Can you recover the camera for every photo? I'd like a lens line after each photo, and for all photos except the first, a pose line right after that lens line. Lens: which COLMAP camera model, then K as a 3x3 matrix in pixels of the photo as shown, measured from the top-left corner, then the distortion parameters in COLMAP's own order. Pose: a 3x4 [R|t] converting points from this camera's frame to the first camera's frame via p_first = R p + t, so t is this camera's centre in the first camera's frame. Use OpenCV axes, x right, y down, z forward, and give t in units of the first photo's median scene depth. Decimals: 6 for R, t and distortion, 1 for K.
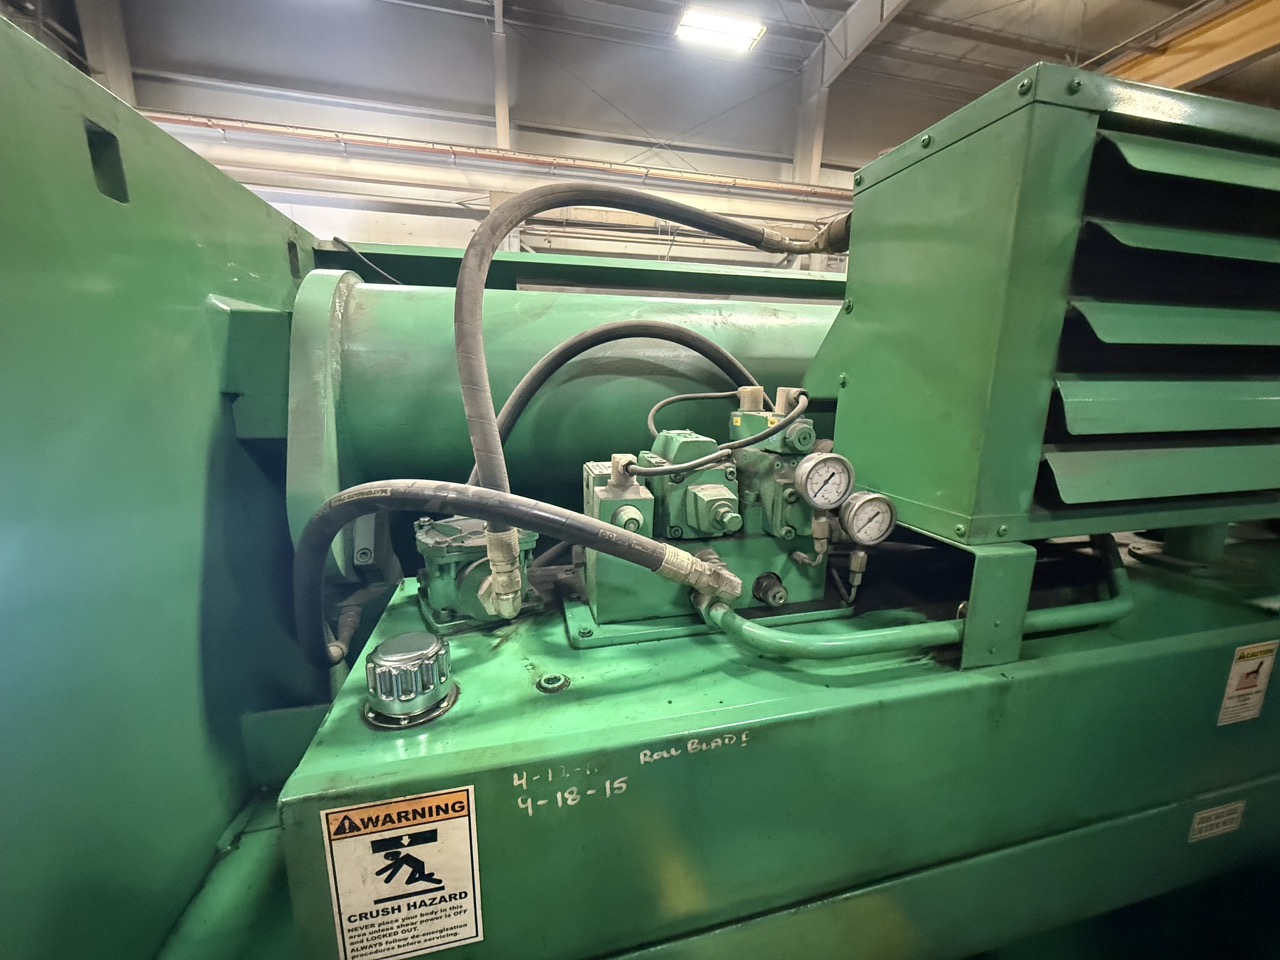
lens RADIAL K [[504.9, 0, 644.9], [0, 504.9, 480.1], [0, 0, 1]] dist [0.000124, 0.000500]
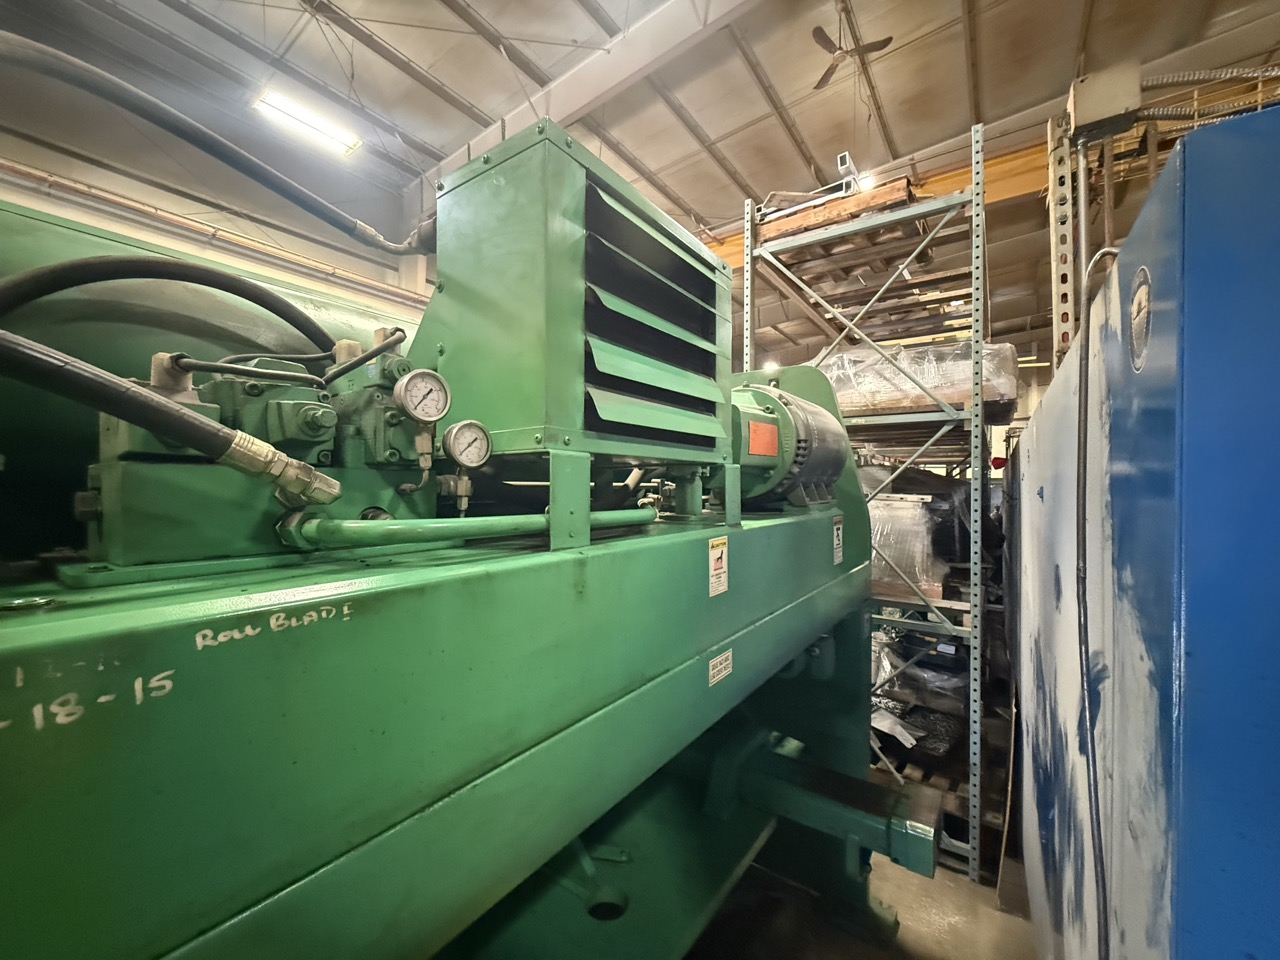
lens RADIAL K [[504.9, 0, 639.5], [0, 504.9, 480.5], [0, 0, 1]] dist [0.000124, 0.000500]
pose [[0.763998, -0.003323, 0.645210, 0.008370], [0.134114, 0.978964, -0.153763, 0.382468], [-0.631126, 0.204006, 0.748372, -0.065153]]
